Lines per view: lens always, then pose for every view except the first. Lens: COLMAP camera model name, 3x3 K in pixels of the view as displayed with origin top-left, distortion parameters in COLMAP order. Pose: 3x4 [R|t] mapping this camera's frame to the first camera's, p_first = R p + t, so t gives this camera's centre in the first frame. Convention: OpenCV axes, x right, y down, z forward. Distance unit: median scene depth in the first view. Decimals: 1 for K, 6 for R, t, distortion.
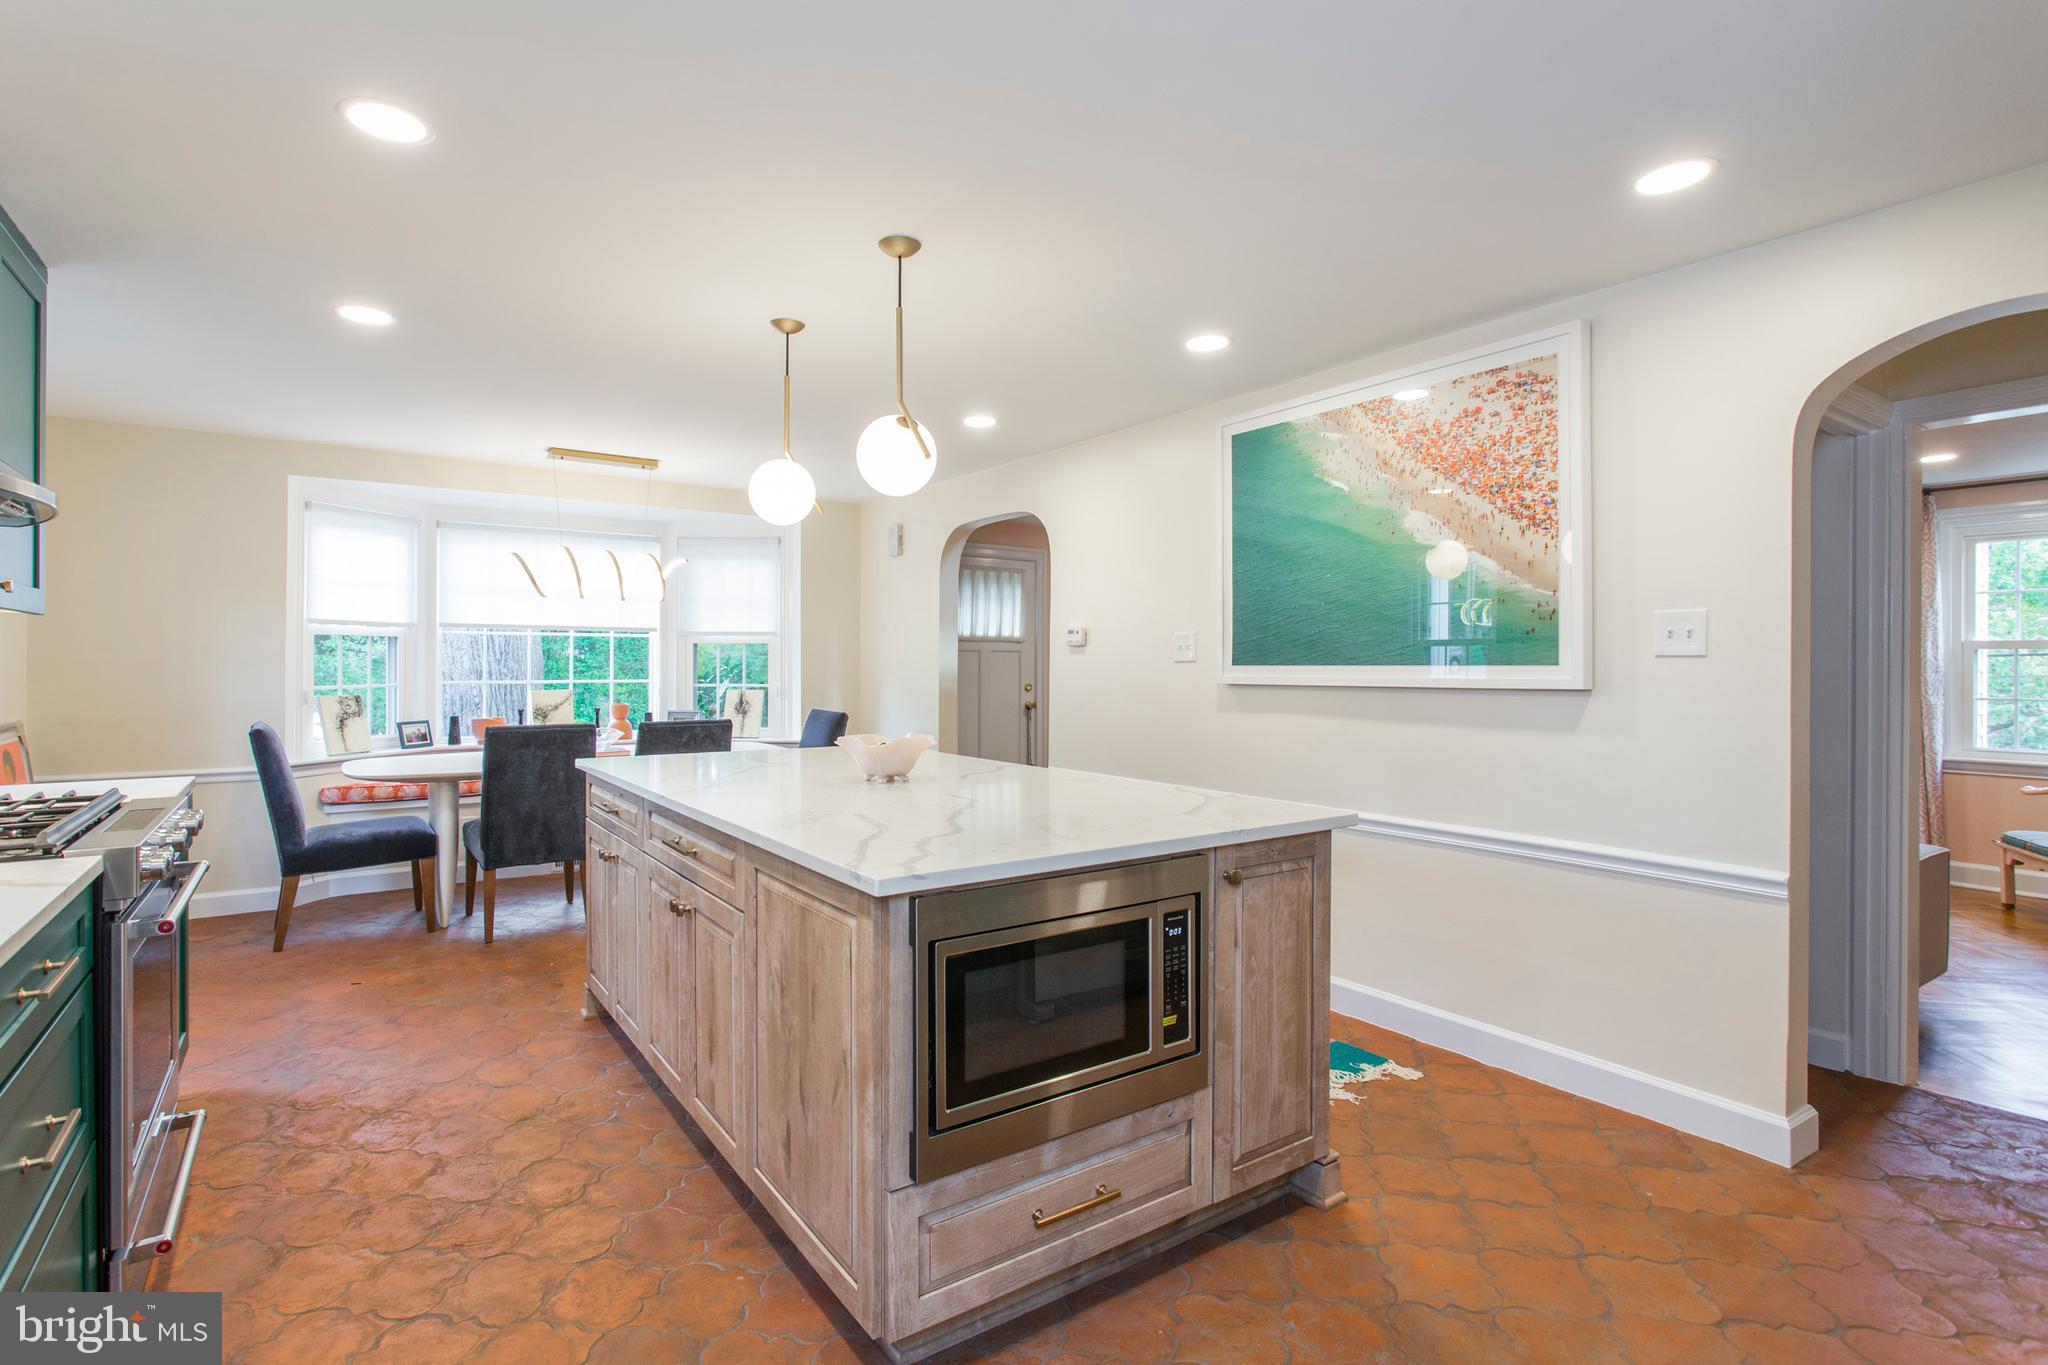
lens RADIAL K [[985.9, 0, 1011.7], [0, 985.9, 665.4], [0, 0, 1]] dist [-0.009866, 0.001263]
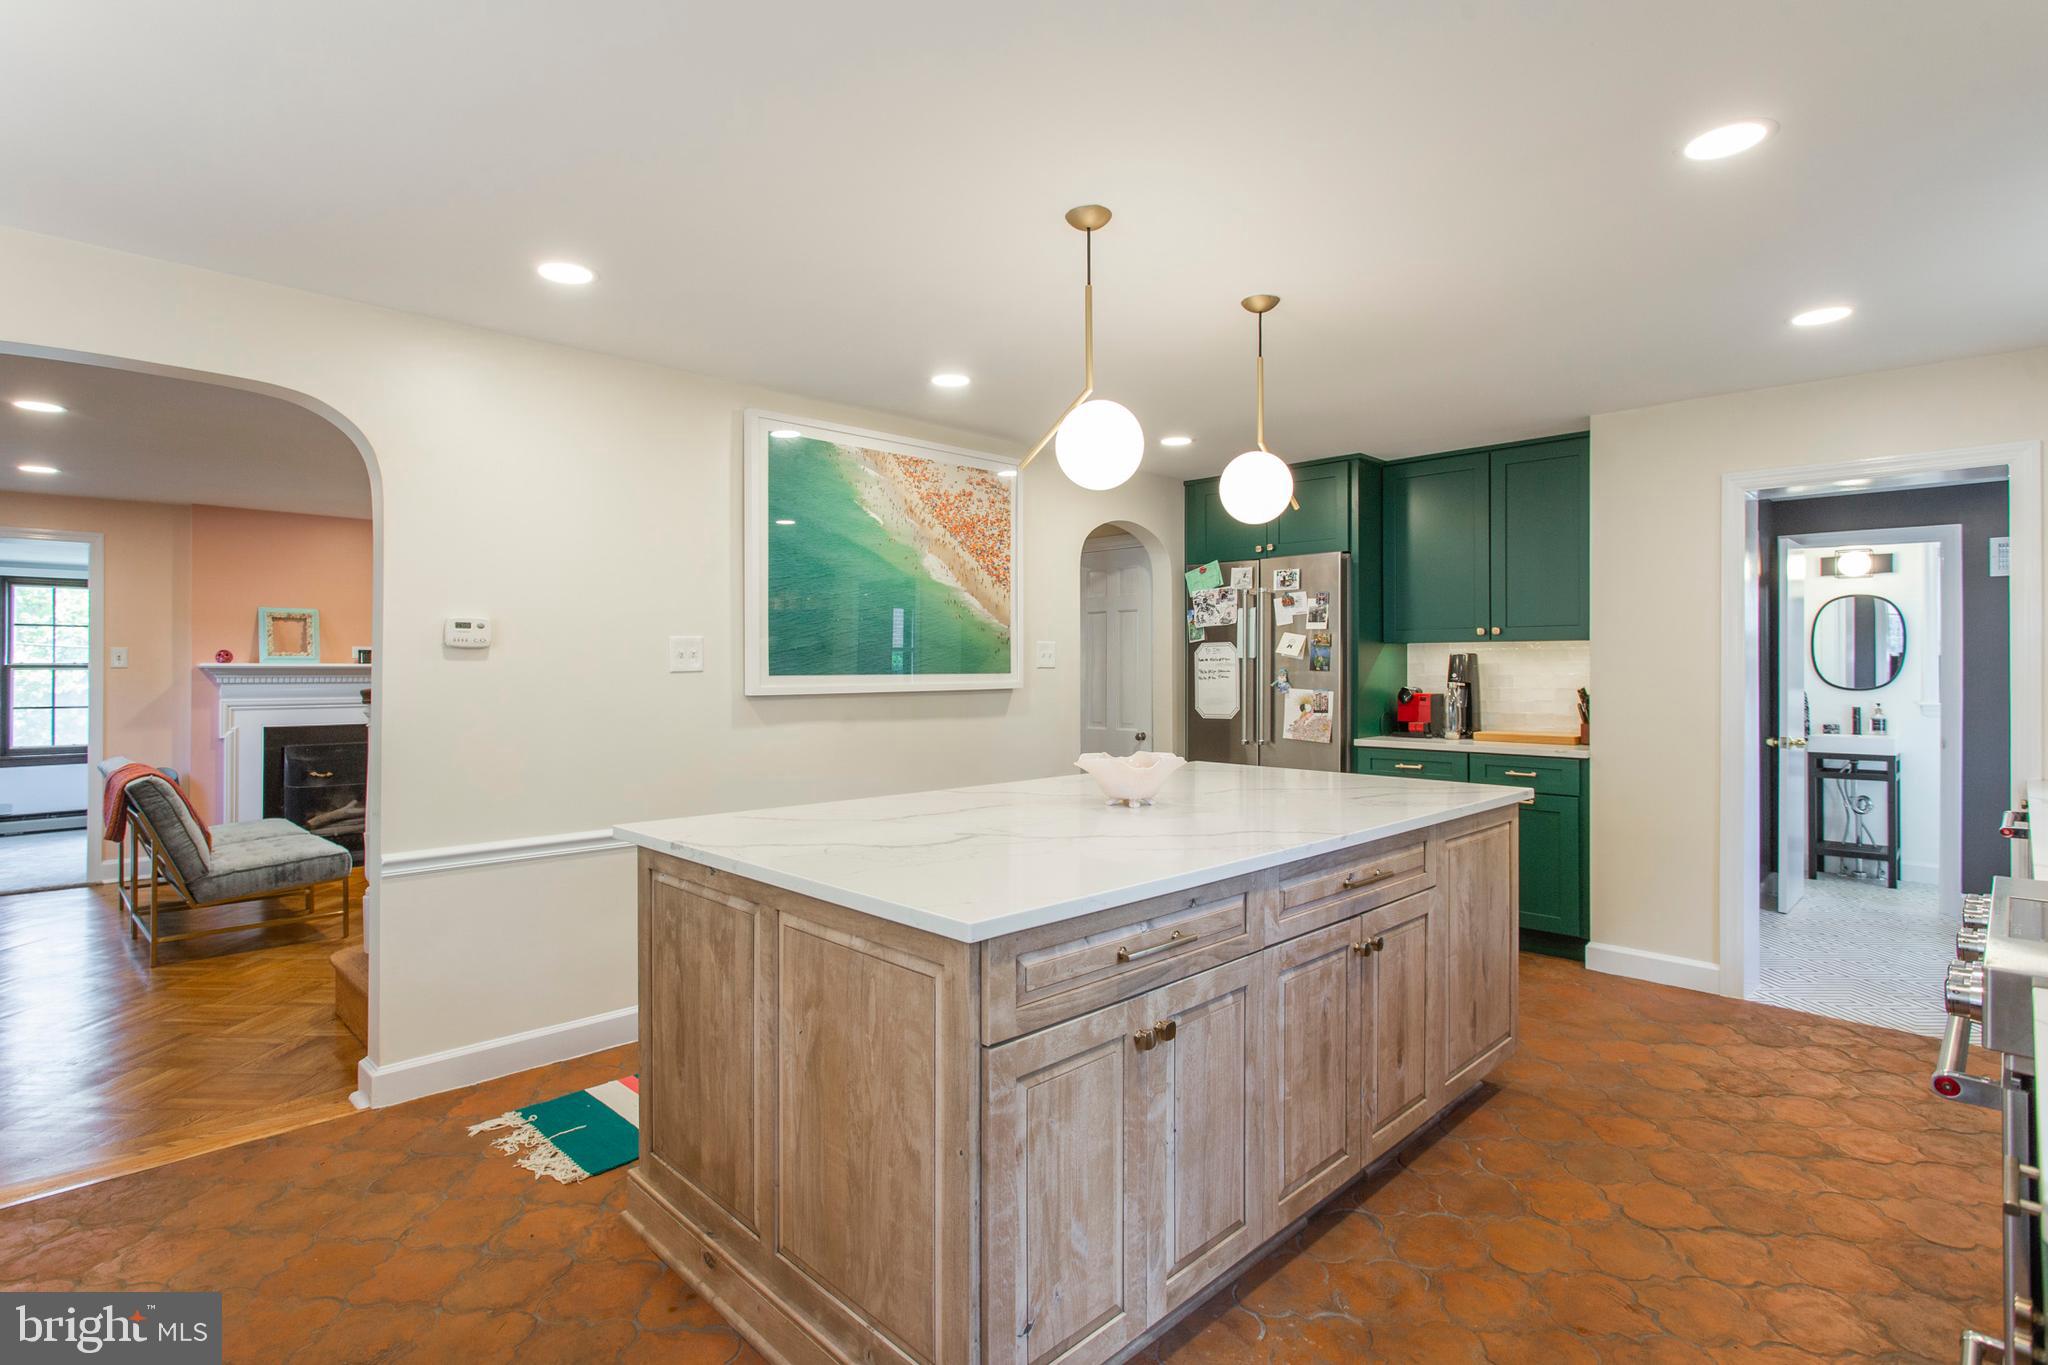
lens RADIAL K [[985.9, 0, 1011.7], [0, 985.9, 665.4], [0, 0, 1]] dist [-0.009866, 0.001263]
pose [[-0.160148, 0.001689, 0.987092, -0.868001], [0.003191, 0.999994, -0.001194, -0.009167], [-0.987088, 0.002959, -0.160153, 1.082469]]
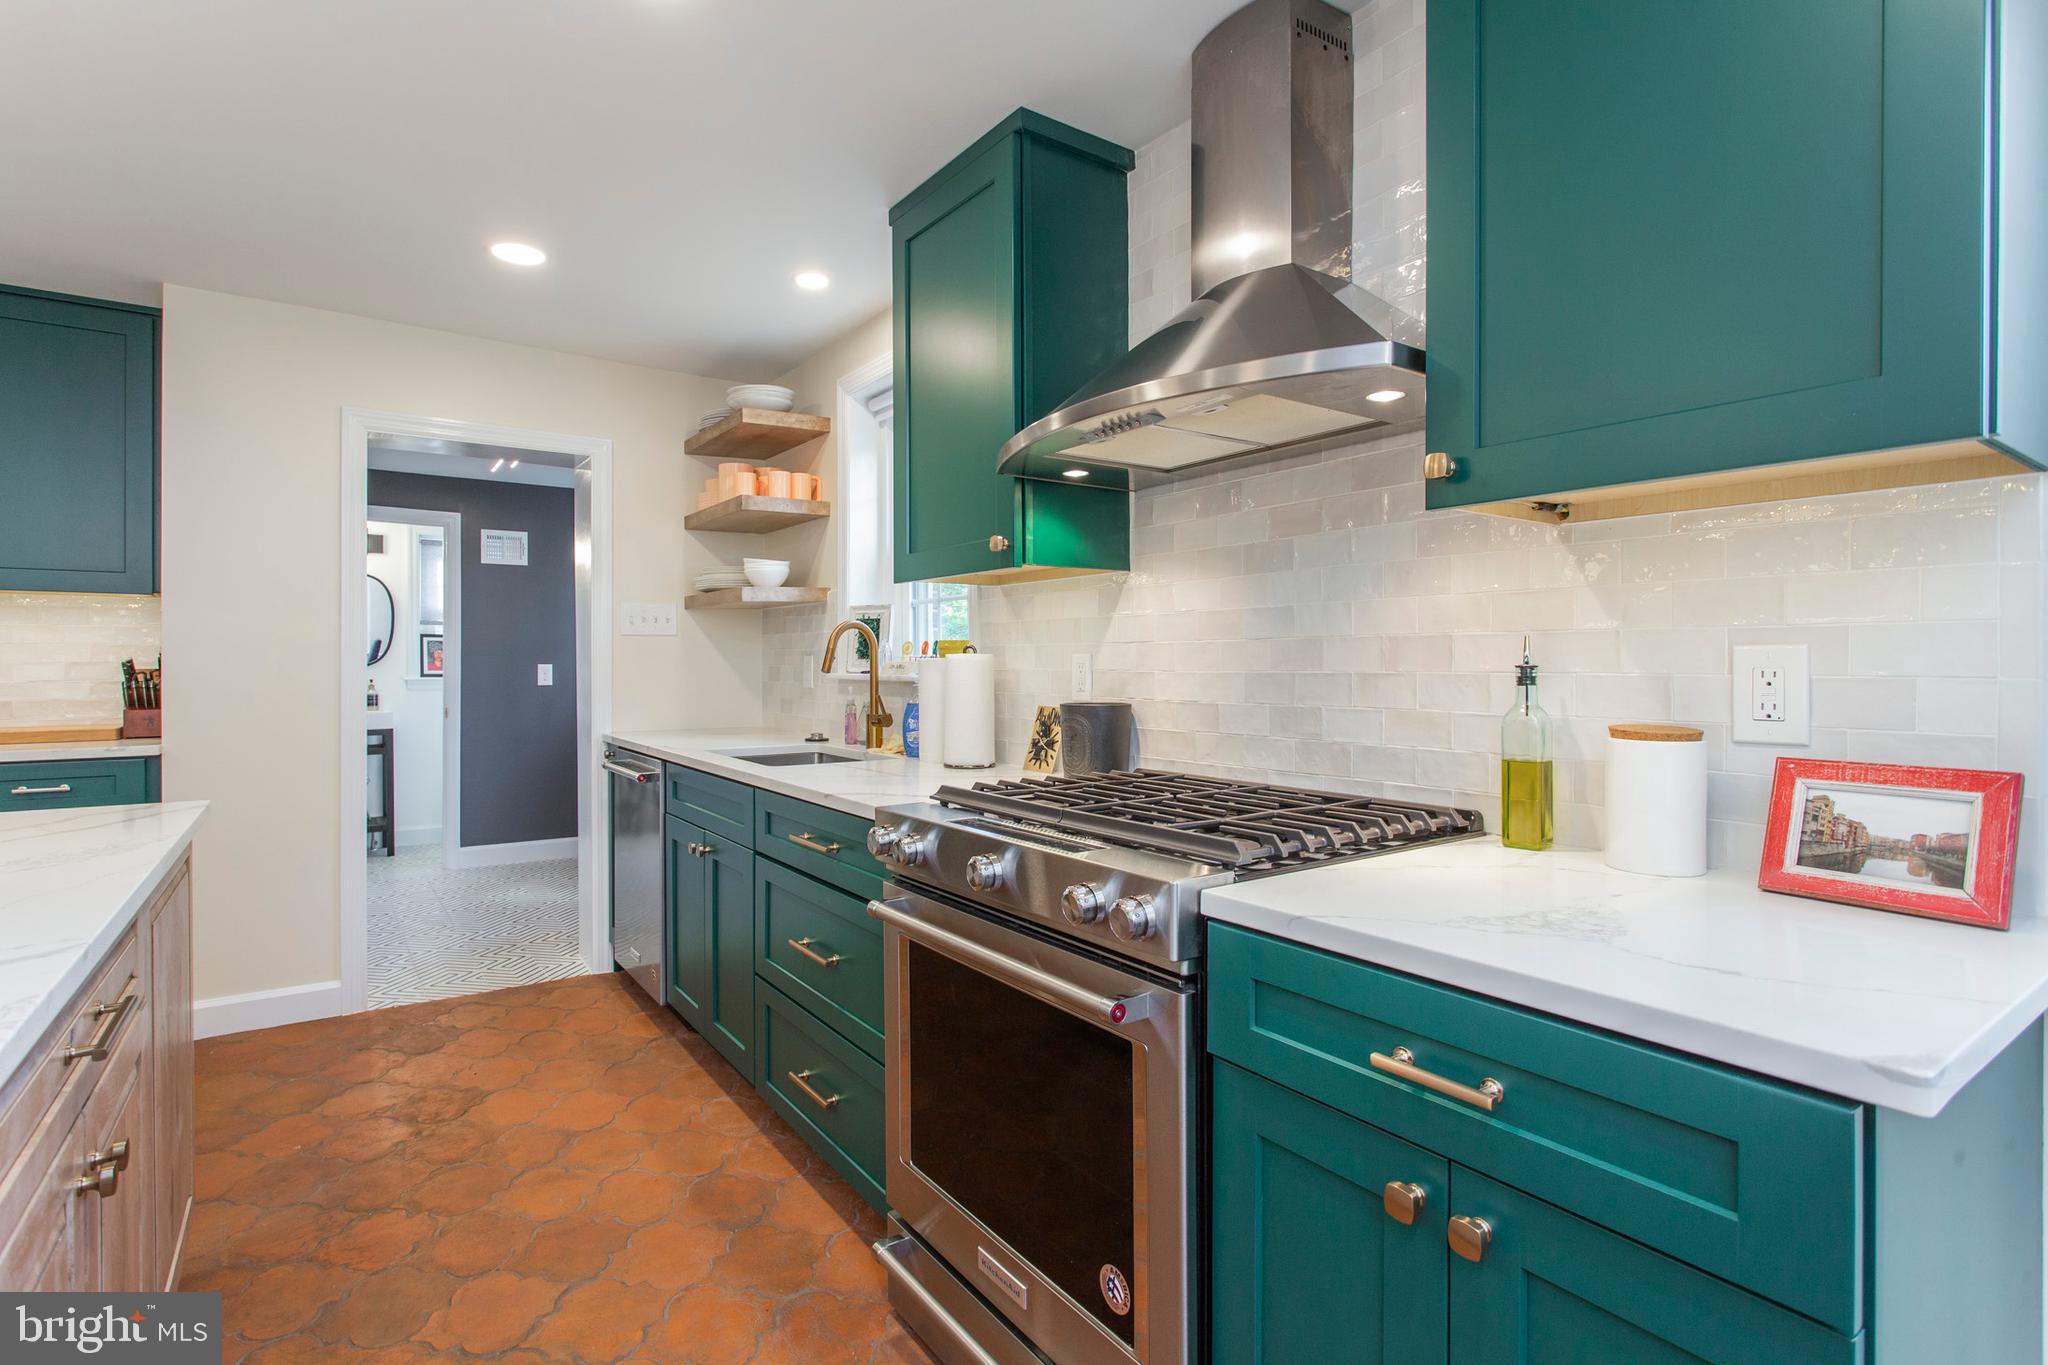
lens RADIAL K [[979.2, 0, 976.6], [0, 979.2, 659.7], [0, 0, 1]] dist [-0.003517, 0.000439]
pose [[-0.999756, -0.002535, 0.021931, -0.527960], [-0.002447, 0.999989, 0.004018, 0.016207], [-0.021941, 0.003963, -0.999751, 1.044196]]
